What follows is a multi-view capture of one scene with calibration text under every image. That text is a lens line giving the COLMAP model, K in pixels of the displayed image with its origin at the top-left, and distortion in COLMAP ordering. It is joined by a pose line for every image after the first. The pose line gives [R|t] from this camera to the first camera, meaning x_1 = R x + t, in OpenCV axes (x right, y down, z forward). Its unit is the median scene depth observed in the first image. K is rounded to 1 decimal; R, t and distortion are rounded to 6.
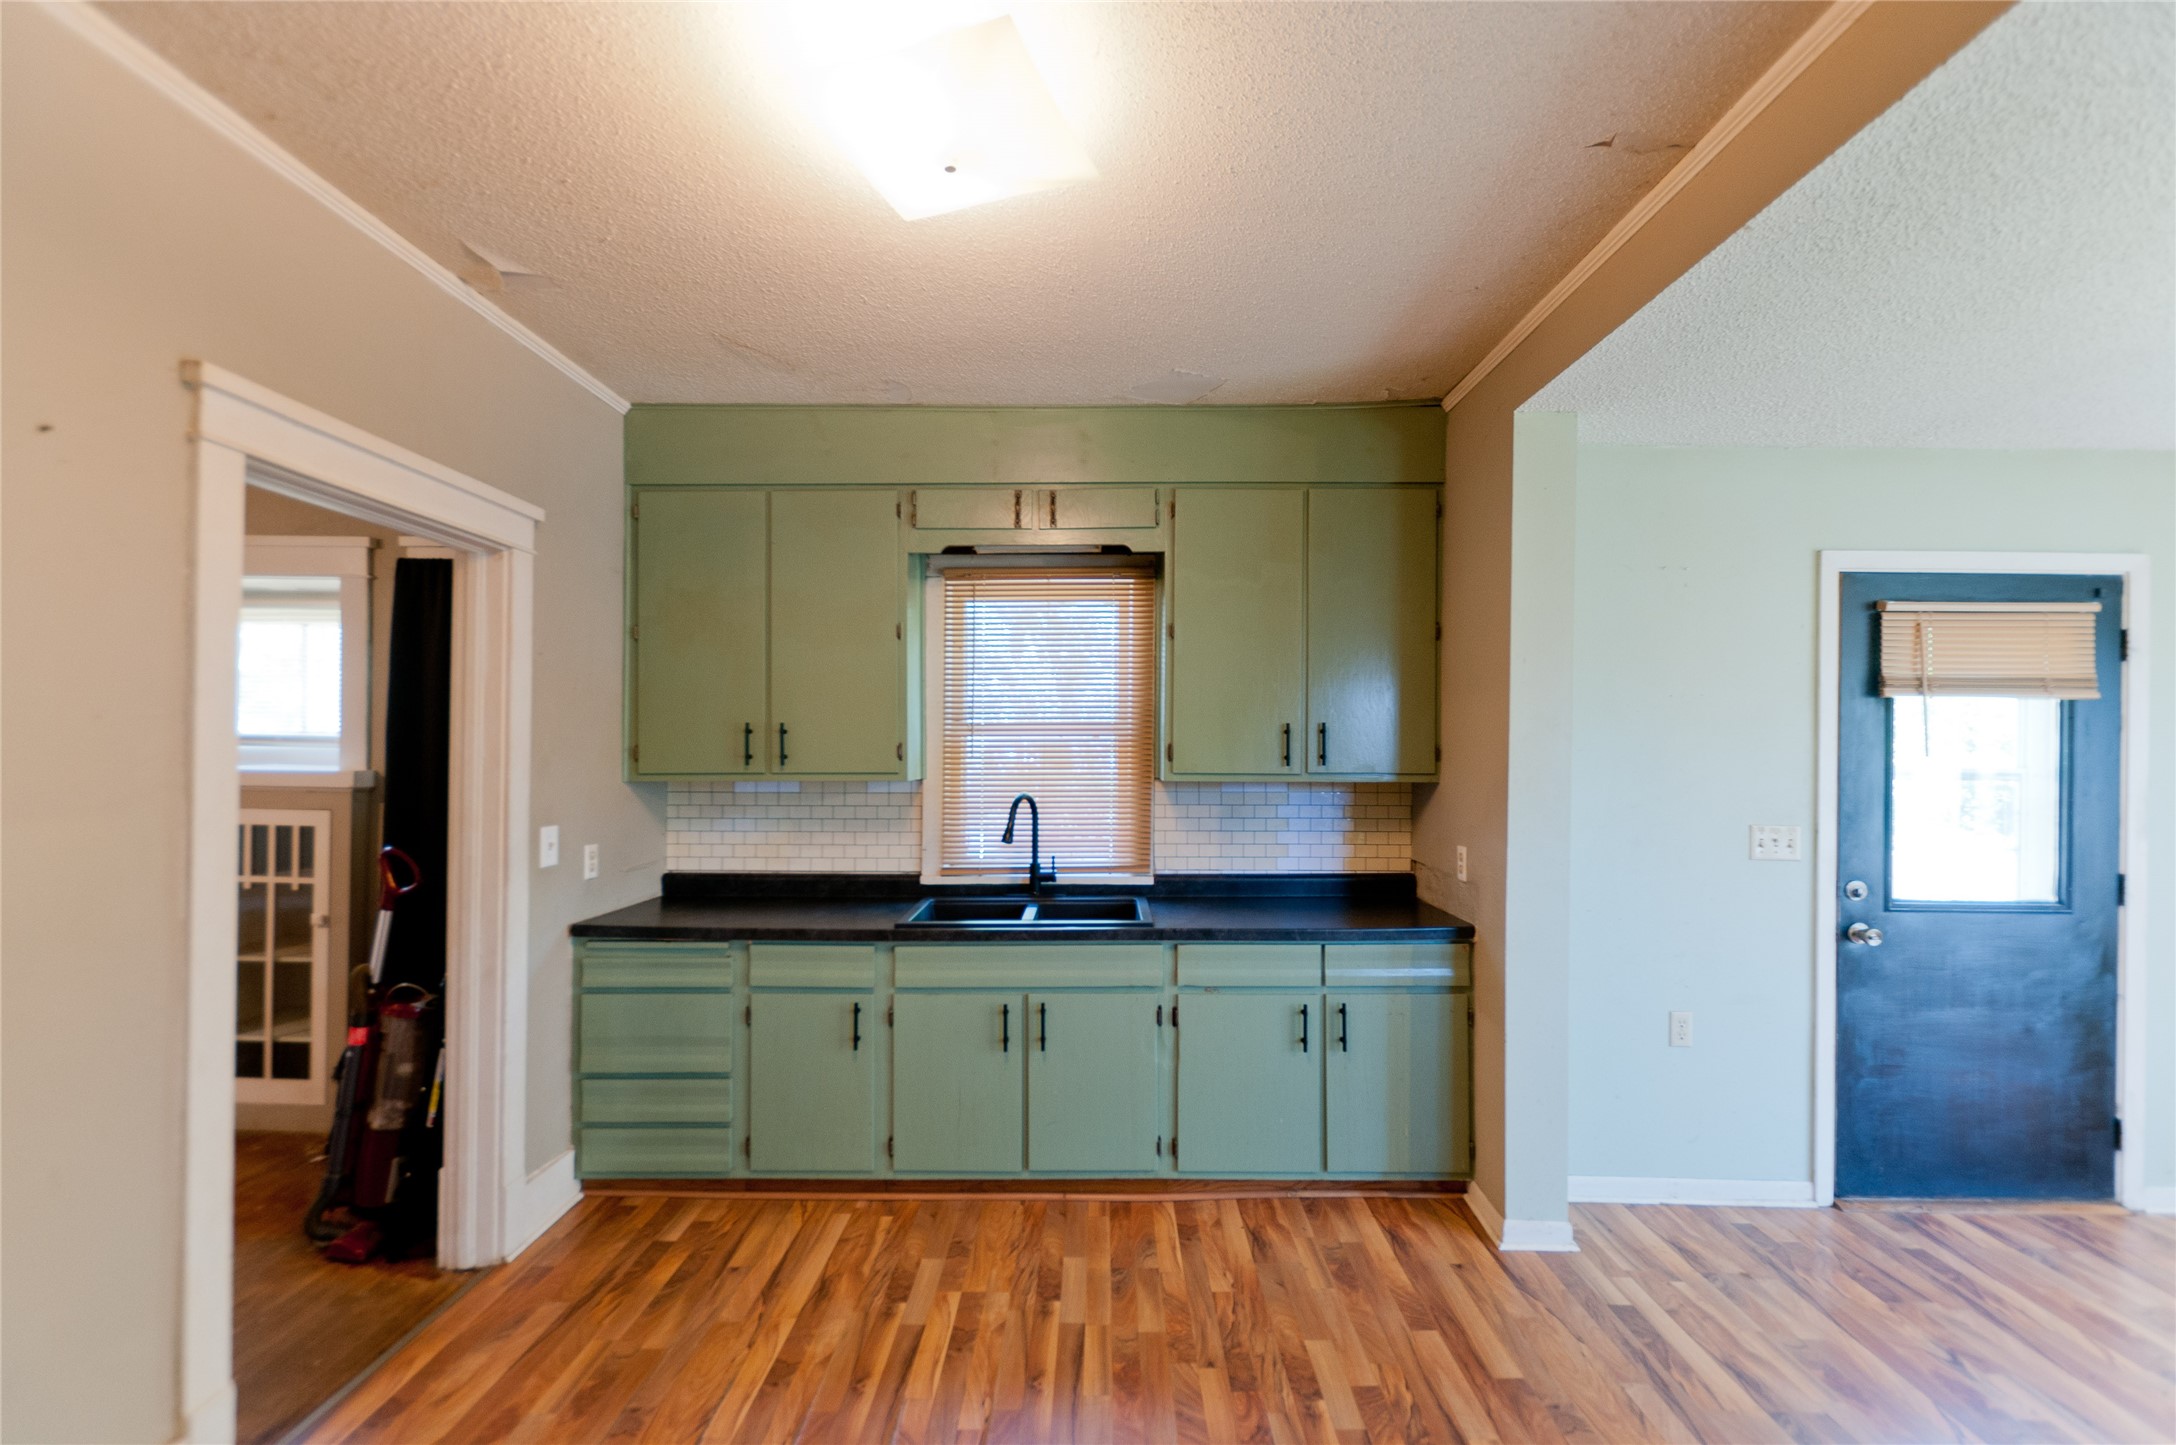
lens RADIAL K [[936.9, 0, 1095.7], [0, 936.9, 738.8], [0, 0, 1]] dist [0.009999, -0.006265]
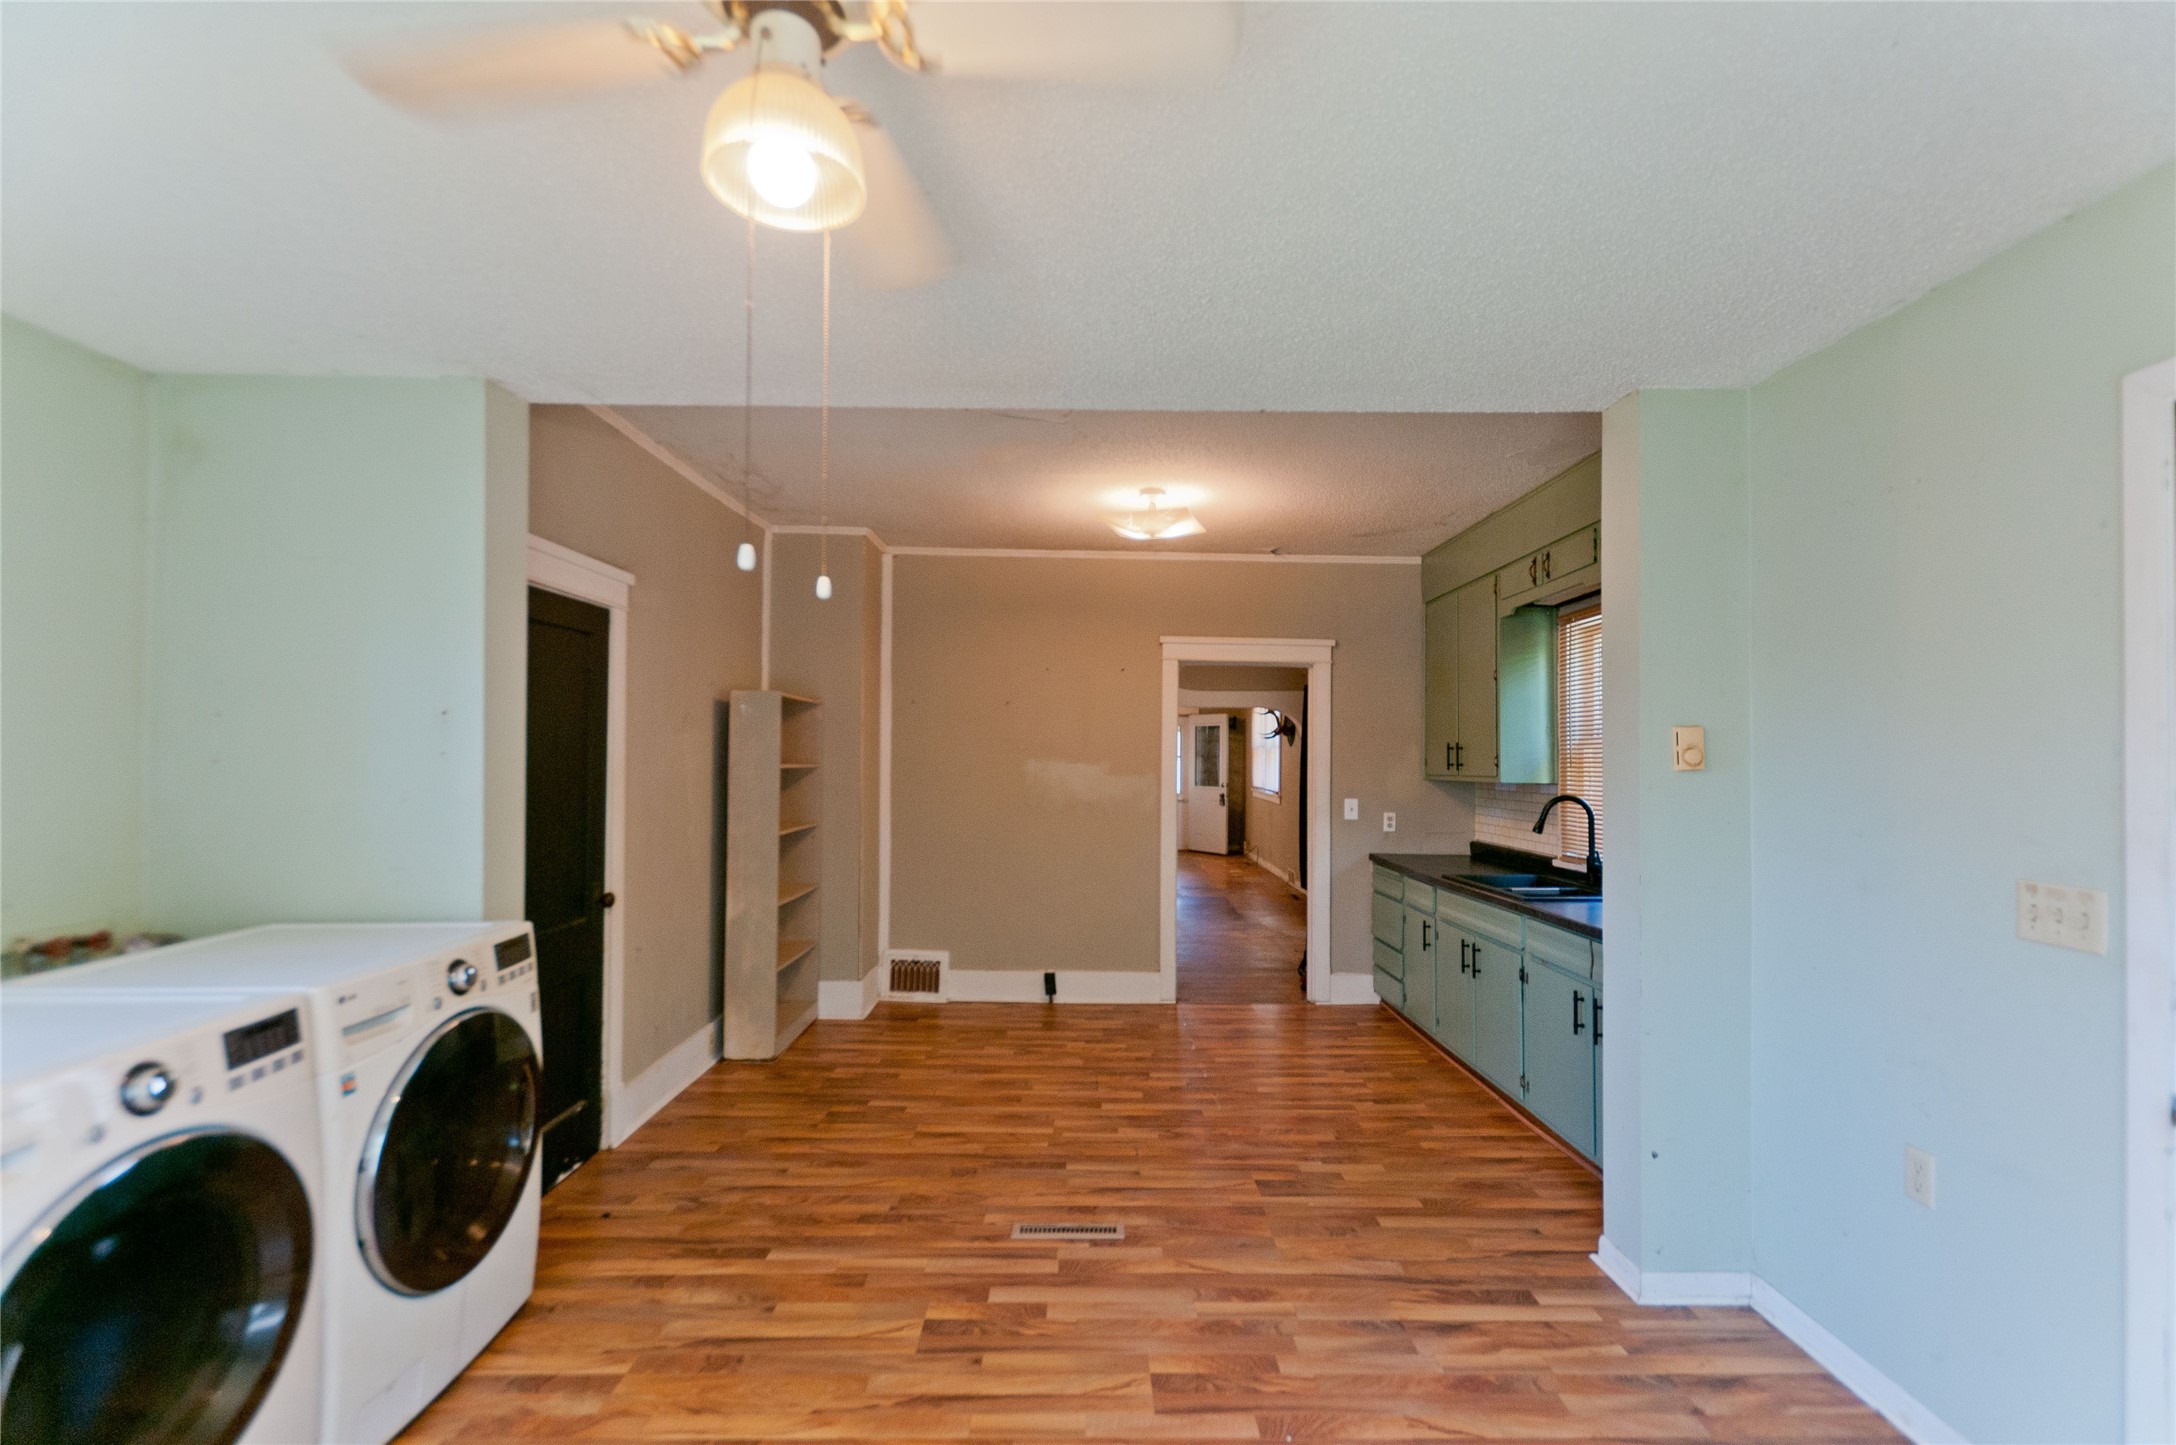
lens RADIAL K [[936.9, 0, 1071.7], [0, 936.9, 734.6], [0, 0, 1]] dist [0.009999, -0.006265]
pose [[-0.003102, -0.029847, -0.999550, 1.311620], [0.003529, 0.999548, -0.029858, 0.015195], [0.999989, -0.003620, -0.002995, 0.411566]]
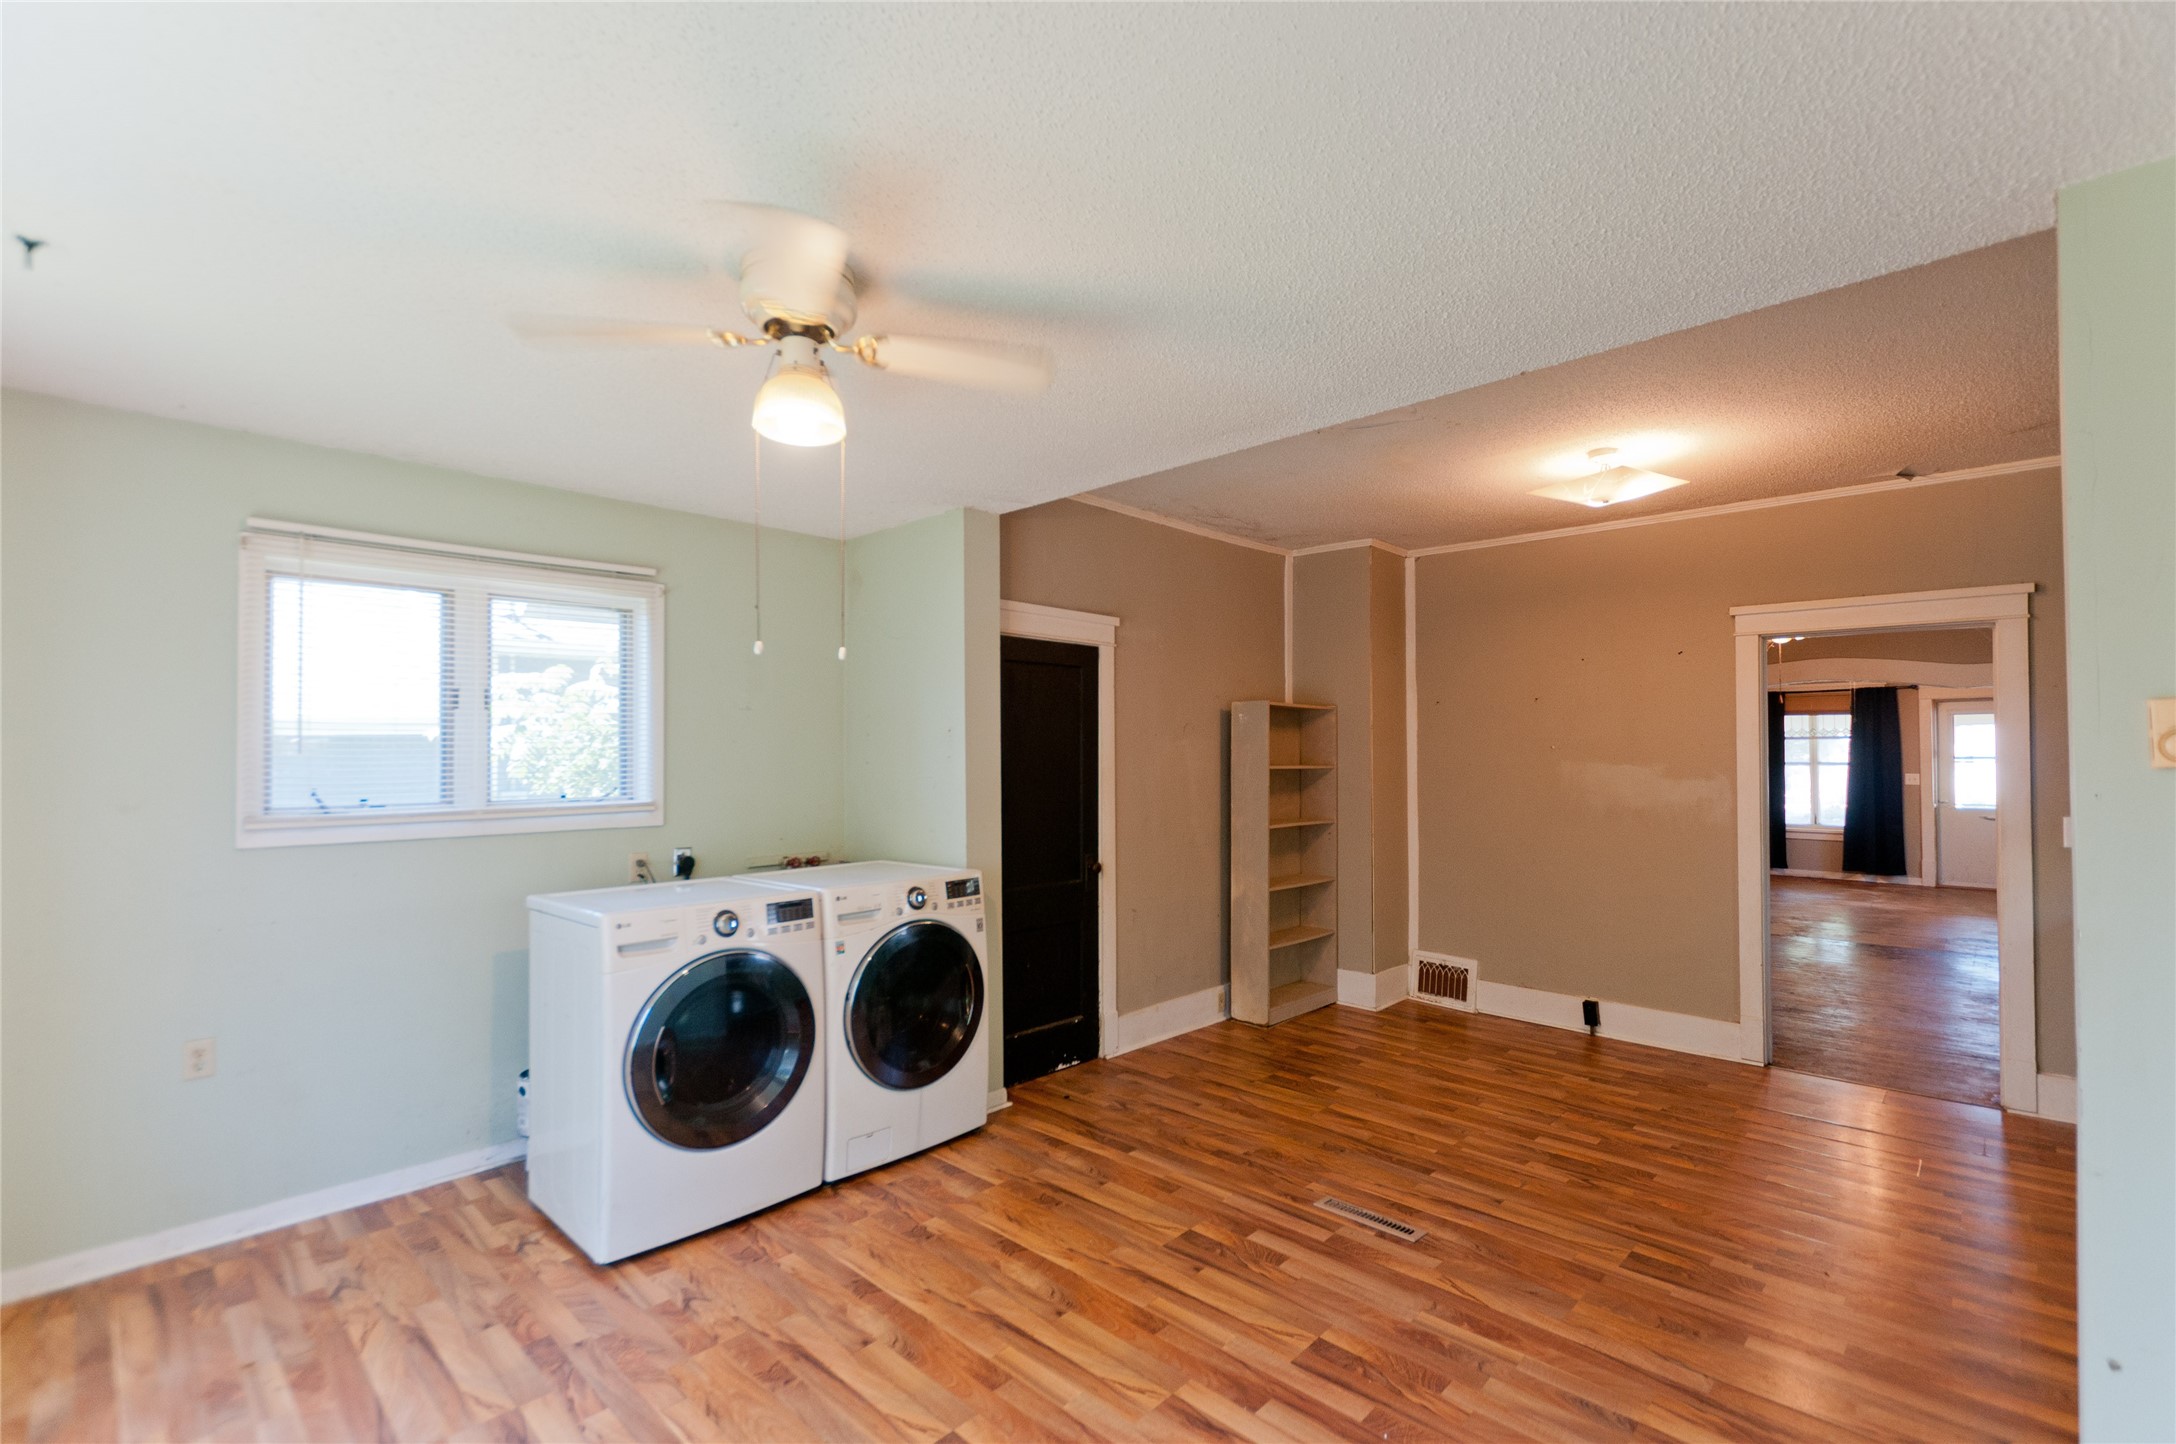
lens RADIAL K [[936.9, 0, 1068.7], [0, 936.9, 740.3], [0, 0, 1]] dist [0.009999, -0.006265]
pose [[-0.701088, -0.021194, -0.712760, 1.271610], [0.002088, 0.999493, -0.031774, 0.023282], [0.713072, -0.023764, -0.700688, 0.880069]]
